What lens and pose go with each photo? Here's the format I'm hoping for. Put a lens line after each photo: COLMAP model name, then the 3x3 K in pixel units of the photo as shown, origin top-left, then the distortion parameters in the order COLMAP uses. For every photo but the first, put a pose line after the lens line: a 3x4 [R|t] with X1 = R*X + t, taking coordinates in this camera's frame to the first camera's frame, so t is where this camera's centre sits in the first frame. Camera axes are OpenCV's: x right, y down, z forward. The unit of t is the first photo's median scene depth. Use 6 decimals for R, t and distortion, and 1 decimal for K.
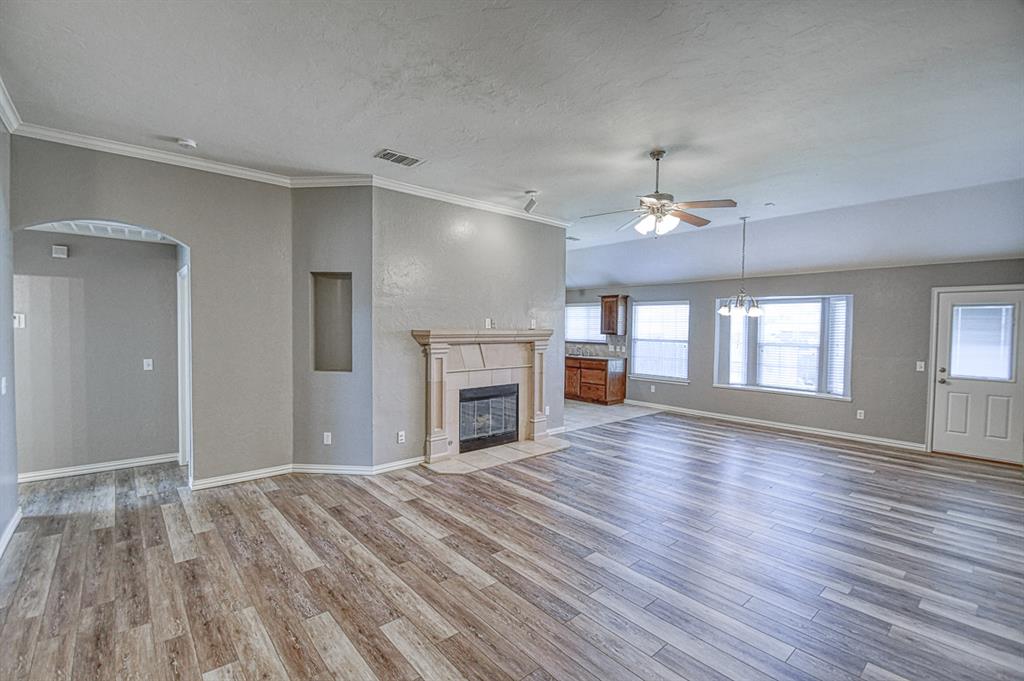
lens RADIAL K [[471.9, 0, 504.6], [0, 471.9, 342.9], [0, 0, 1]] dist [0.002898, -0.012856]
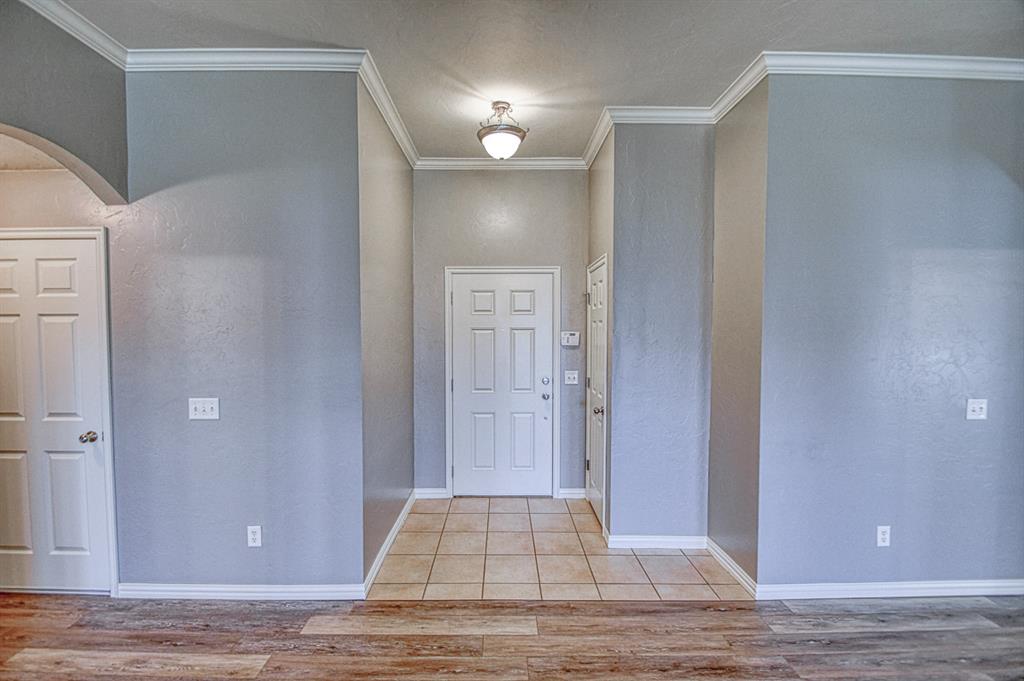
lens RADIAL K [[460.0, 0, 512.0], [0, 460.0, 340.5], [0, 0, 1]] dist [0.000081, -0.009609]
pose [[-0.647657, 0.007115, -0.761899, 0.035012], [-0.034991, 0.998624, 0.039069, -0.017979], [0.761128, 0.051963, -0.646516, 0.507921]]
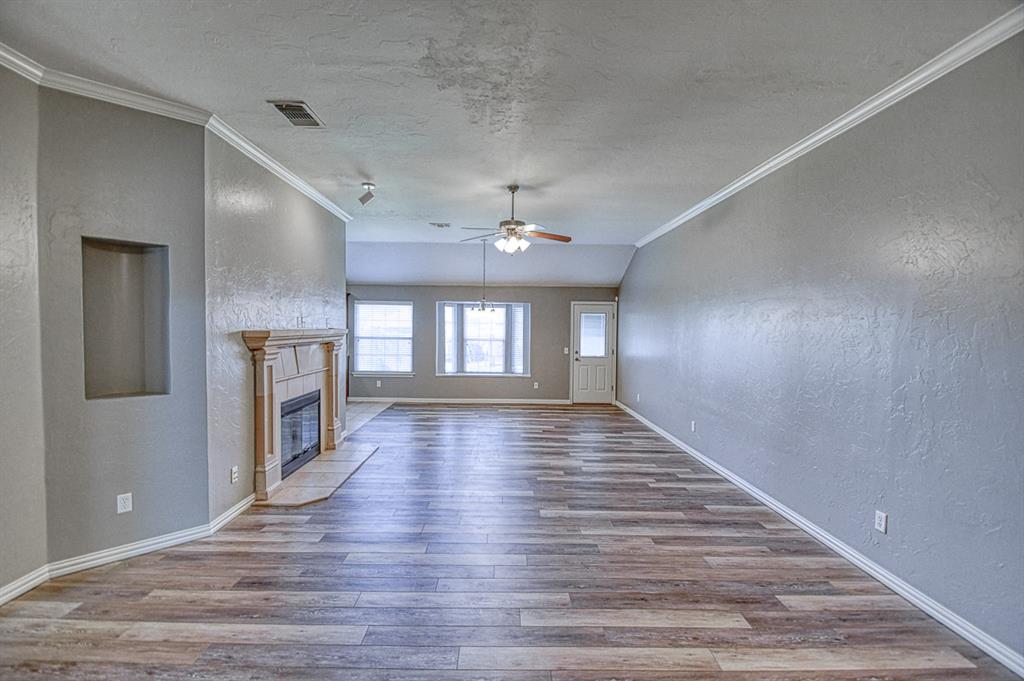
lens RADIAL K [[456.9, 0, 531.9], [0, 456.9, 343.6], [0, 0, 1]] dist [0.001002, -0.011872]
pose [[0.609831, -0.030508, 0.791944, -0.440872], [0.021242, 0.999529, 0.022148, -0.011775], [-0.792246, 0.003316, 0.610192, 0.165077]]
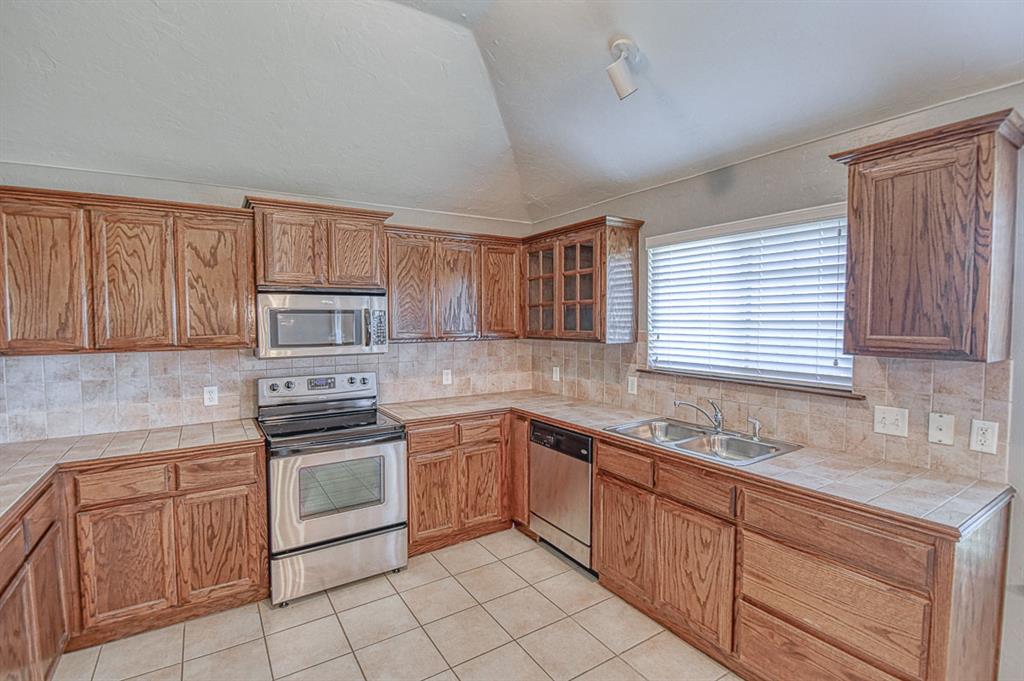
lens RADIAL K [[471.9, 0, 504.6], [0, 471.9, 342.9], [0, 0, 1]] dist [0.002898, -0.012856]
pose [[0.987432, -0.007115, -0.157884, 0.158385], [0.009519, 0.999850, 0.014474, -0.044493], [0.157757, -0.015795, 0.987352, 1.297704]]
